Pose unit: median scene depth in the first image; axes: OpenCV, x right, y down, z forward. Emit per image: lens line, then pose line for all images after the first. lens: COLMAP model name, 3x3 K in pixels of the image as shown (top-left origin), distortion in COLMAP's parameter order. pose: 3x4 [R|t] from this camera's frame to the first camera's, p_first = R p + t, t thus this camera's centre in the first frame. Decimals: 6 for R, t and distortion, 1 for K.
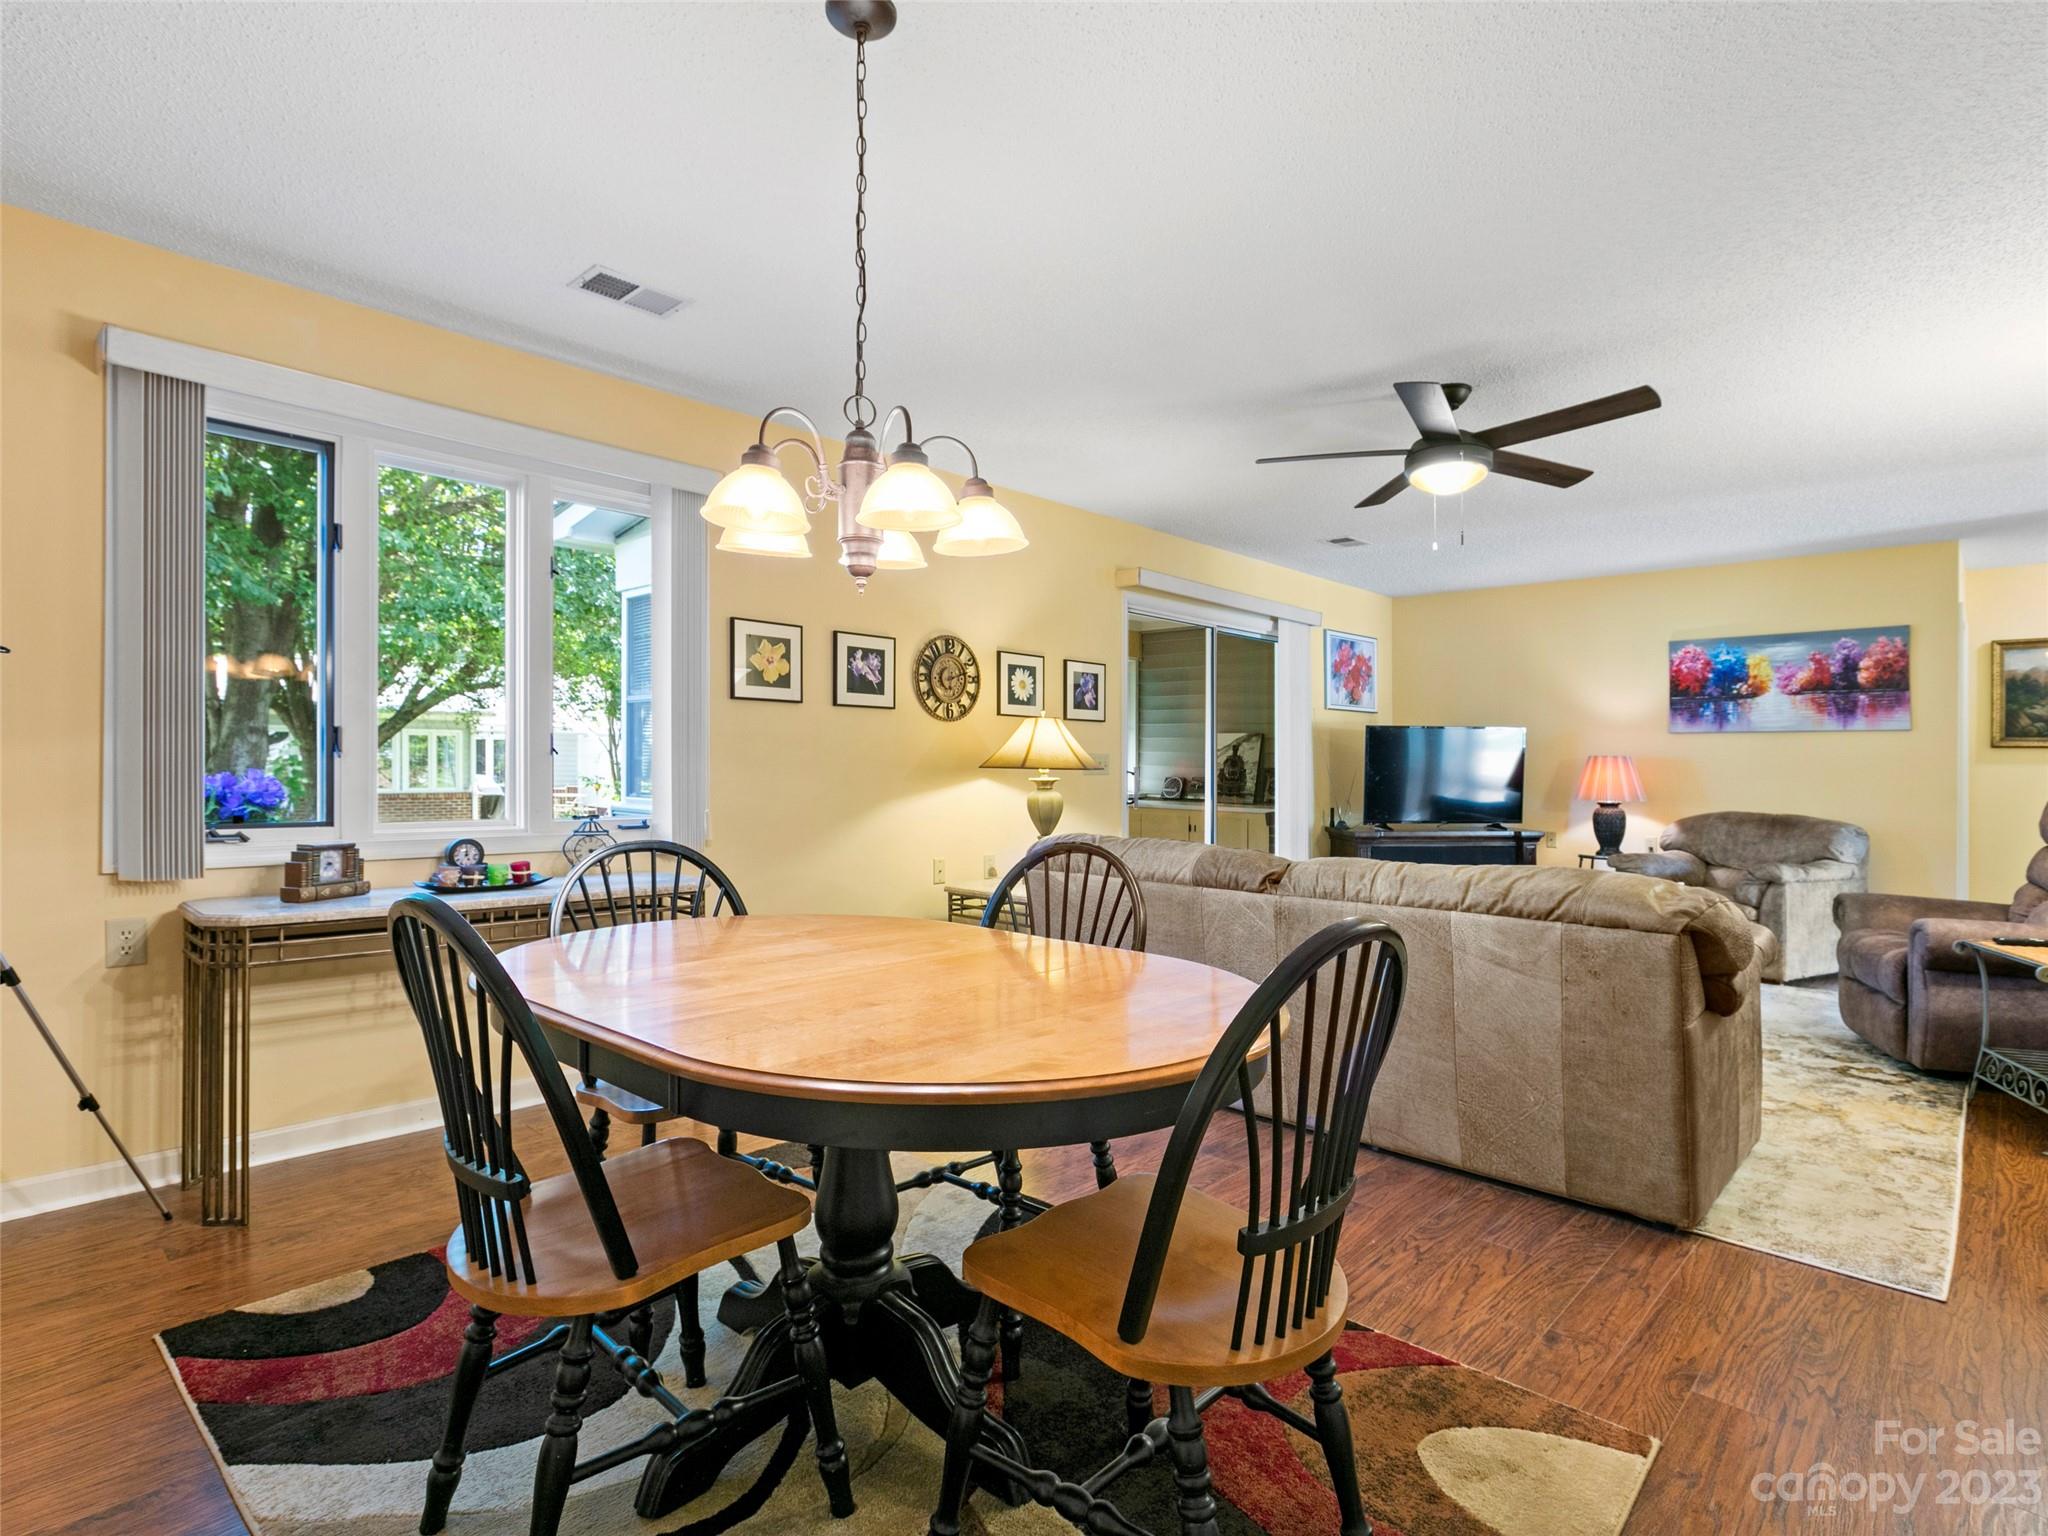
lens RADIAL K [[1038.5, 0, 1026.9], [0, 1038.5, 751.9], [0, 0, 1]] dist [-0.000244, -0.000387]
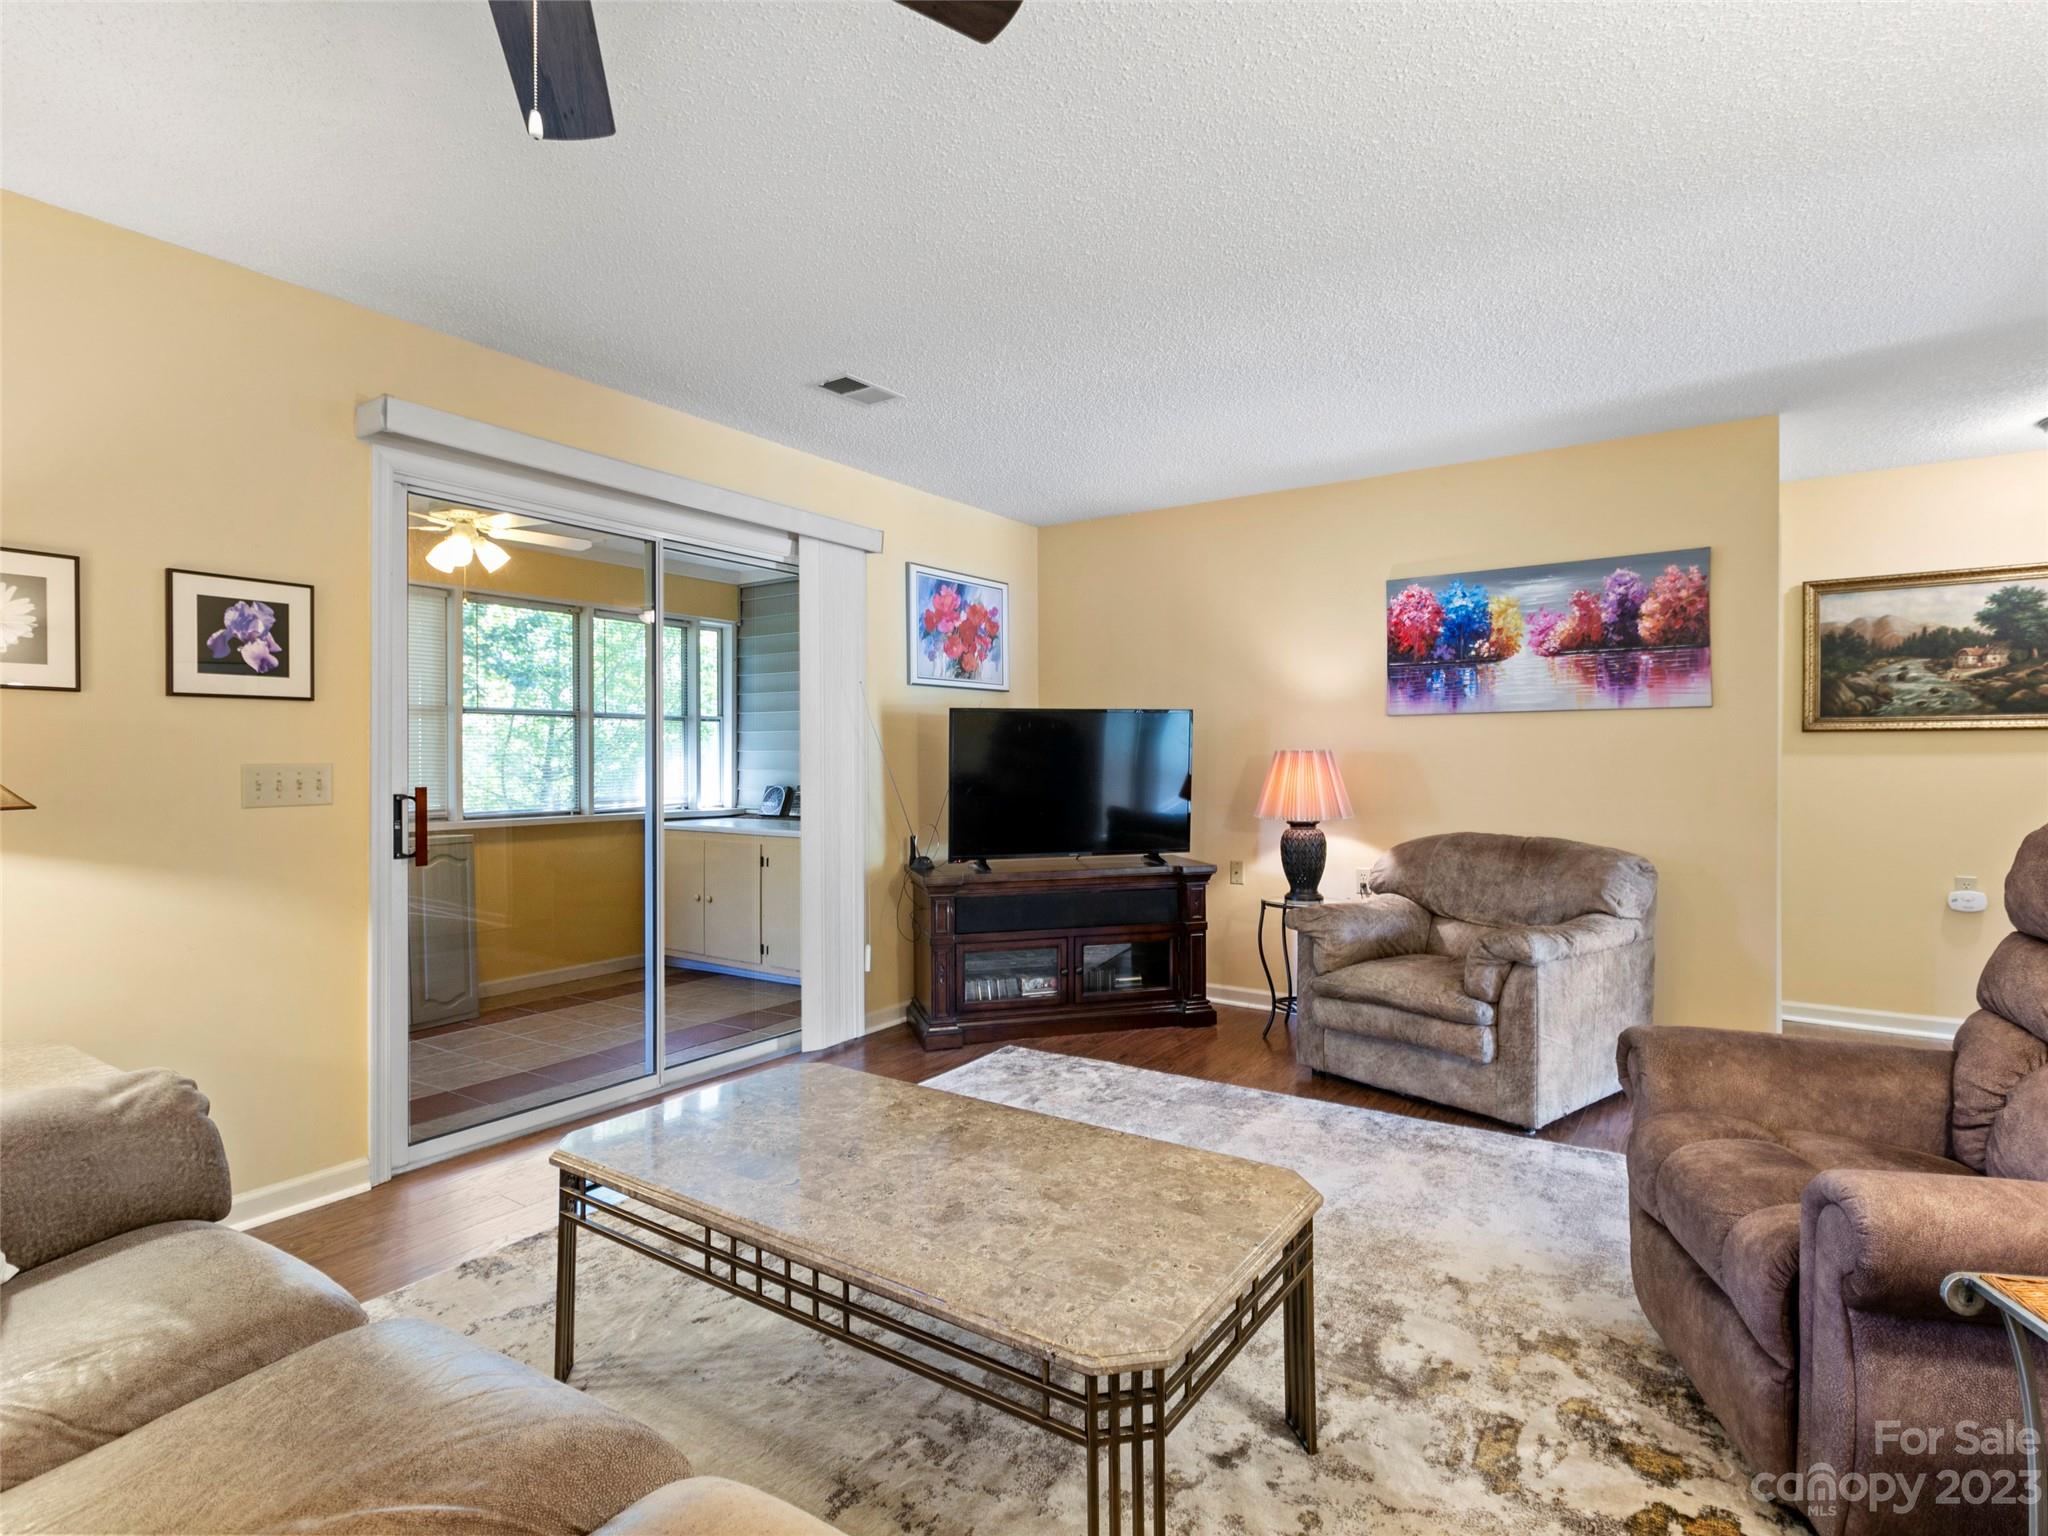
lens RADIAL K [[1038.5, 0, 1028.6], [0, 1038.5, 769.9], [0, 0, 1]] dist [-0.000244, -0.000387]
pose [[0.986157, -0.017224, 0.164918, 0.306214], [0.013342, 0.999608, 0.024620, -0.002741], [-0.165277, -0.022078, 0.986000, 0.409919]]
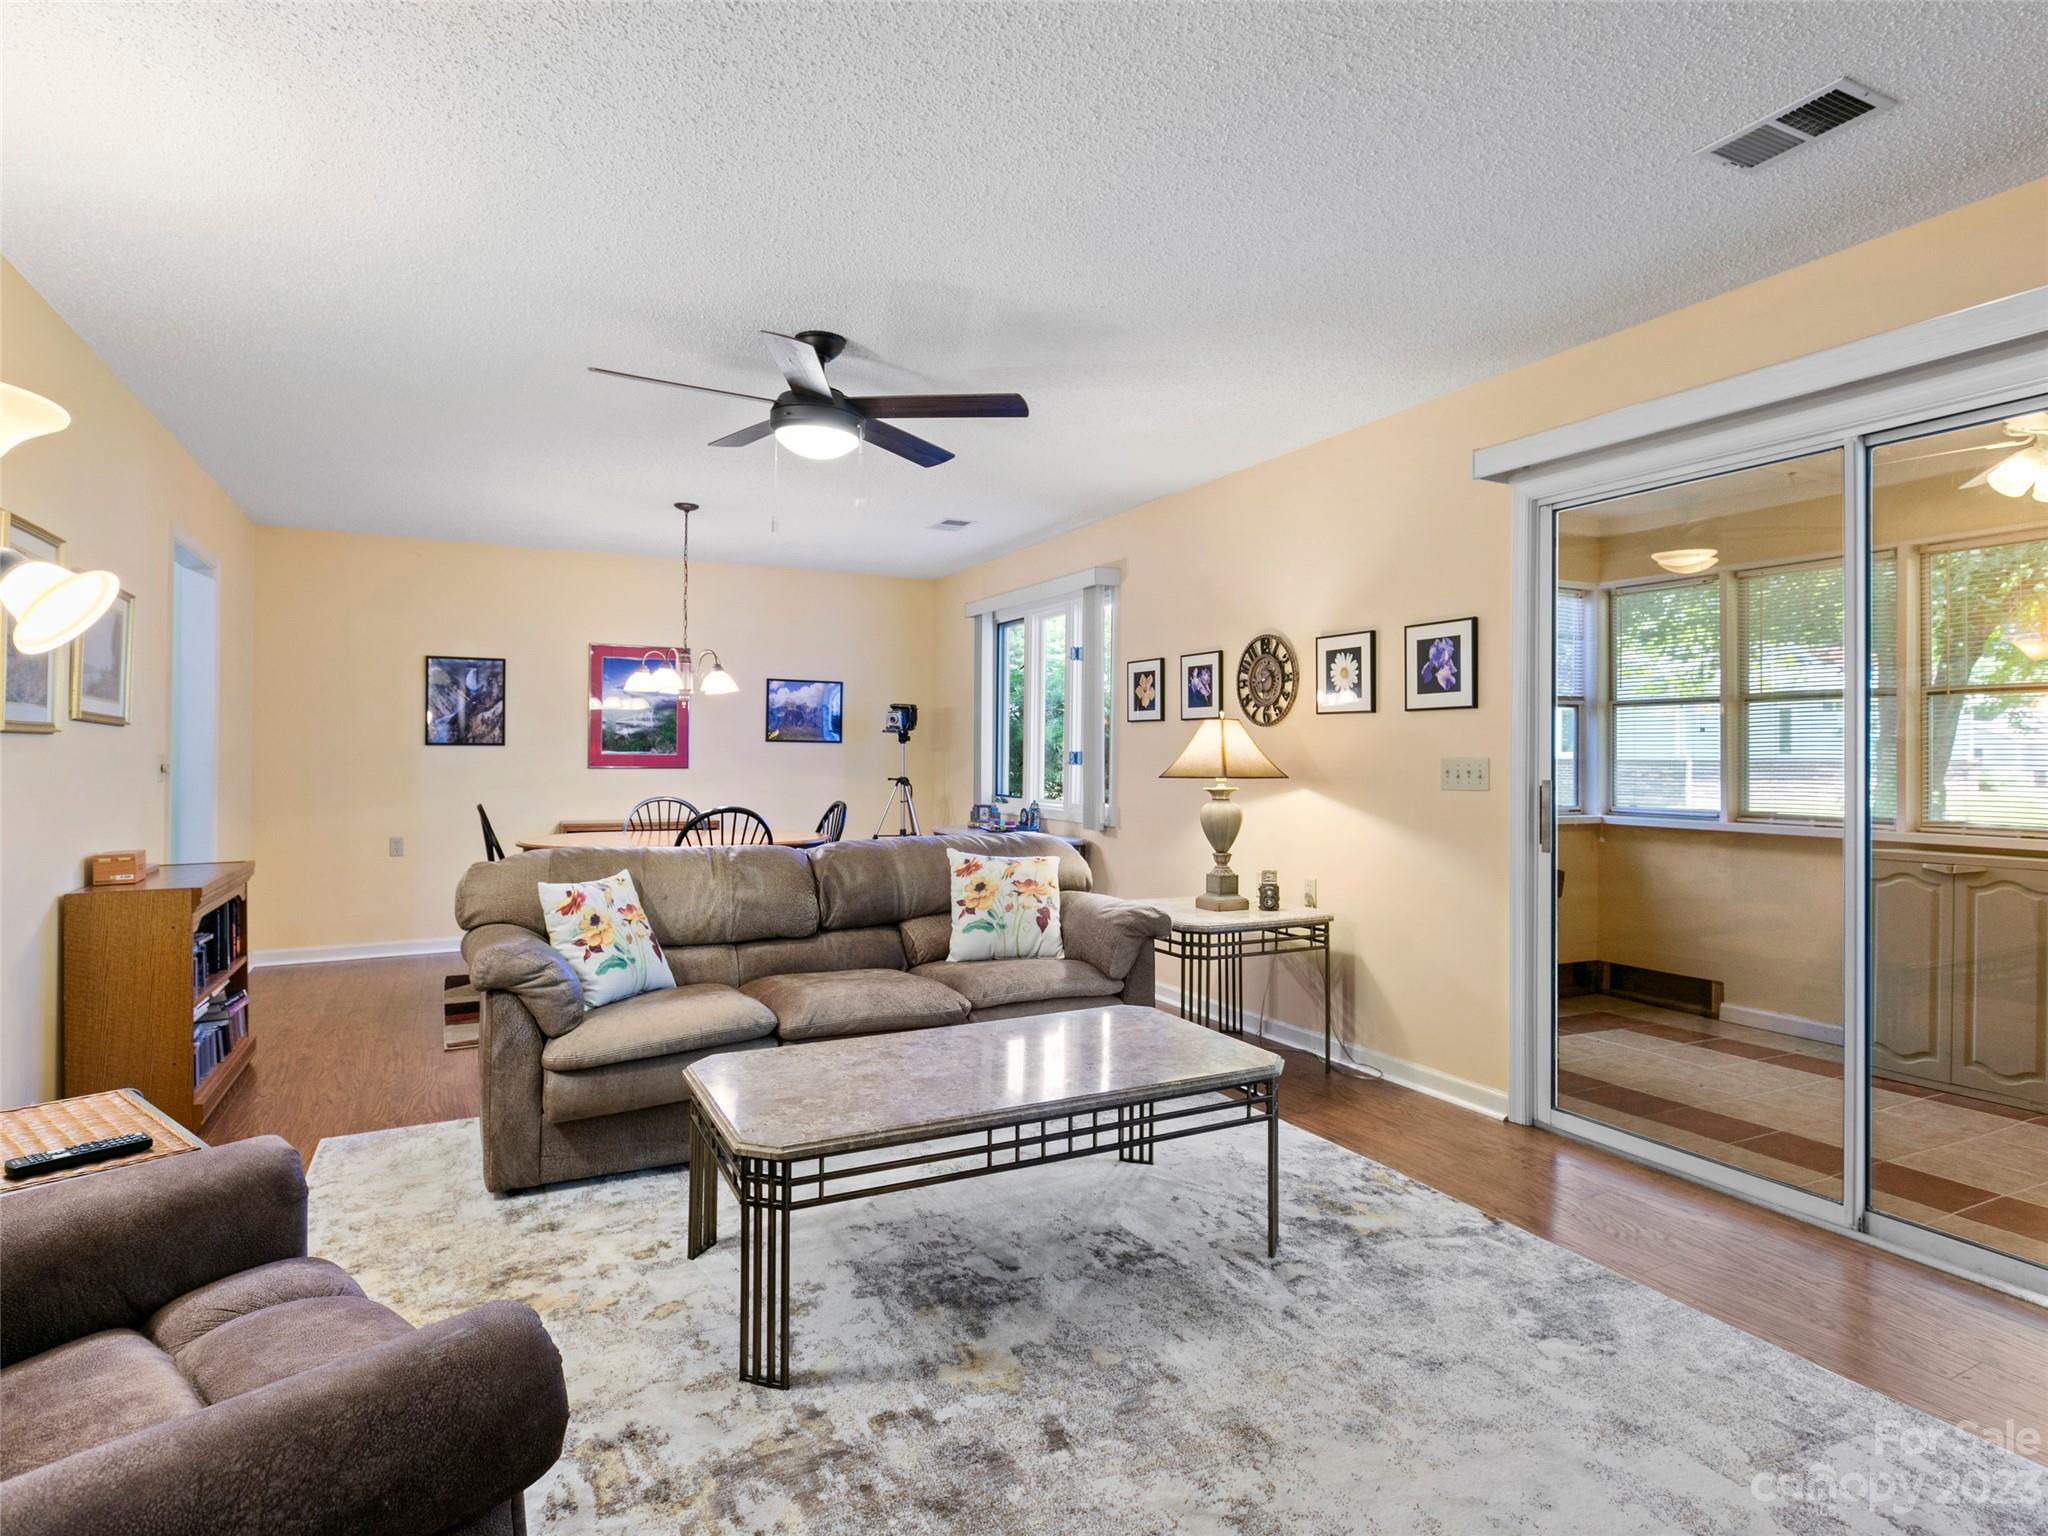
lens RADIAL K [[1096.3, 0, 1030.6], [0, 1096.3, 749.0], [0, 0, 1]] dist [-0.003381, -0.000720]
pose [[-0.326806, -0.018023, -0.944919, 0.732848], [0.003852, 0.999784, -0.020402, 0.008306], [0.945083, -0.010307, -0.326667, 0.885426]]
